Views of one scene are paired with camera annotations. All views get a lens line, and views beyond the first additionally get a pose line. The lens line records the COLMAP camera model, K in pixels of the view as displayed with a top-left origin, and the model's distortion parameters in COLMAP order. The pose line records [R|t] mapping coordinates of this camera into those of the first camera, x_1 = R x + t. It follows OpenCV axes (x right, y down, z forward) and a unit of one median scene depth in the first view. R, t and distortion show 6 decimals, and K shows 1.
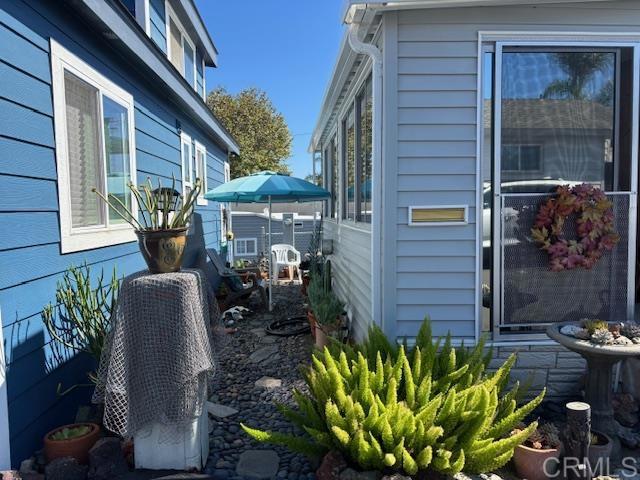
lens RADIAL K [[494.7, 0, 322.4], [0, 494.7, 242.3], [0, 0, 1]] dist [0.077157, -0.104903]
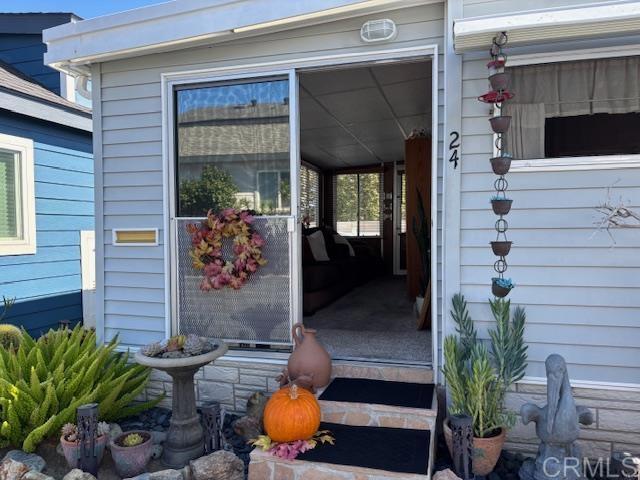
lens RADIAL K [[494.7, 0, 322.4], [0, 494.7, 242.3], [0, 0, 1]] dist [0.077157, -0.104903]
pose [[0.952077, 0.009762, -0.305703, 0.981338], [-0.021129, 0.999202, -0.033894, -0.012490], [0.305128, 0.038728, 0.951523, 0.056327]]
